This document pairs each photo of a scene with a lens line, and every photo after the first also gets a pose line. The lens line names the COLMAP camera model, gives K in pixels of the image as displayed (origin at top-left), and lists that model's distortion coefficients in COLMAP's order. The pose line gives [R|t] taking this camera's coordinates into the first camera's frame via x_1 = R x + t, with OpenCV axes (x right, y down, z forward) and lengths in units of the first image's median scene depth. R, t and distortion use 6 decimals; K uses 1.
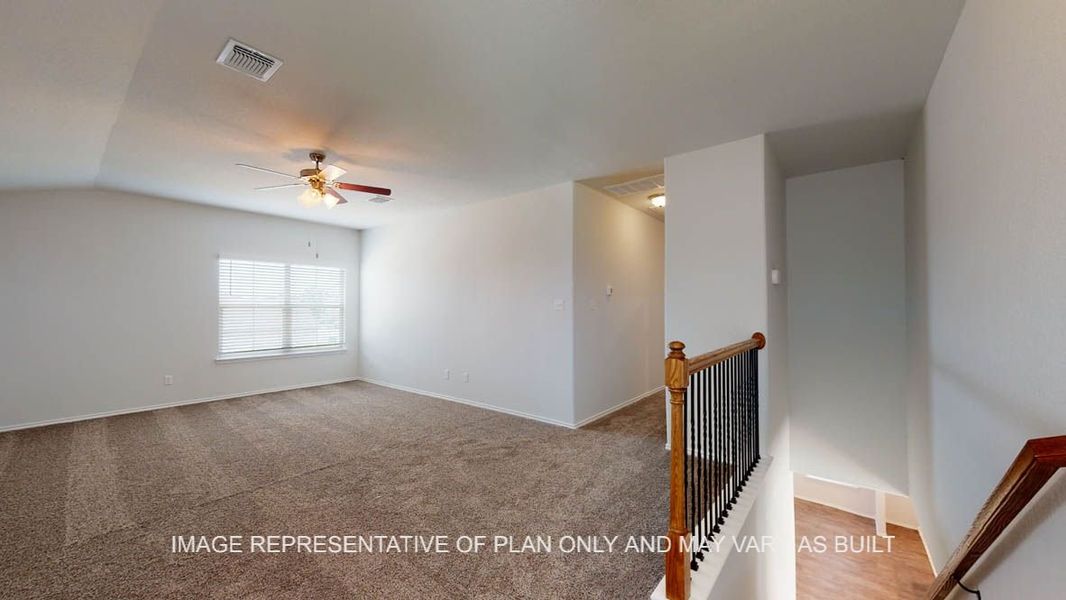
lens RADIAL K [[395.0, 0, 532.6], [0, 395.0, 296.0], [0, 0, 1]] dist [-0.018416, -0.000020]
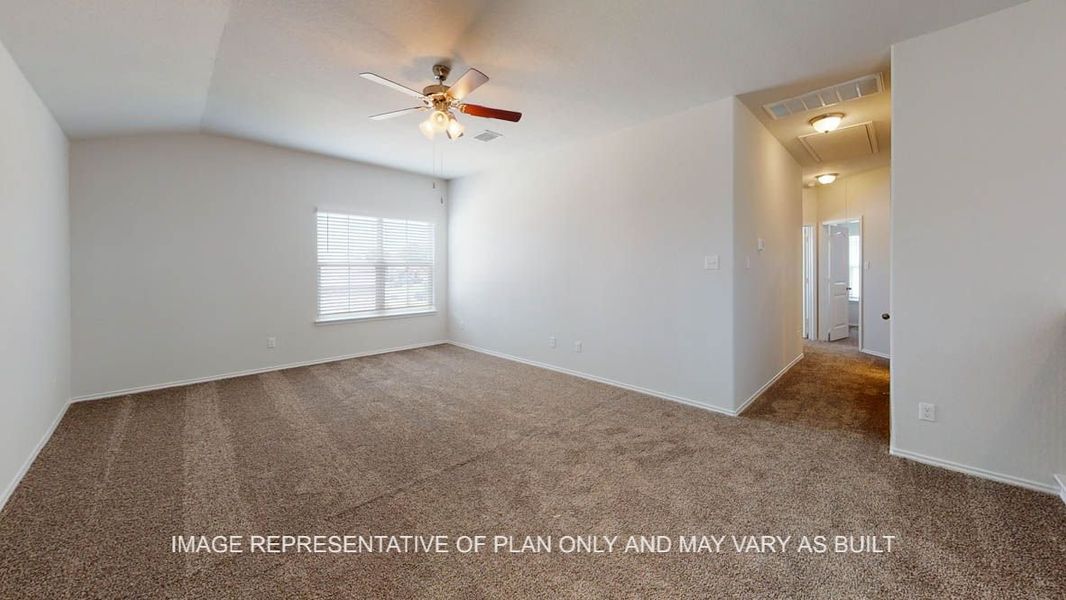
lens RADIAL K [[422.3, 0, 533.4], [0, 422.3, 274.5], [0, 0, 1]] dist [-0.001805, -0.000015]
pose [[0.984947, -0.002722, -0.172835, -0.139504], [0.010943, 0.998852, 0.046629, 0.010446], [0.172510, -0.047819, 0.983846, 0.112623]]
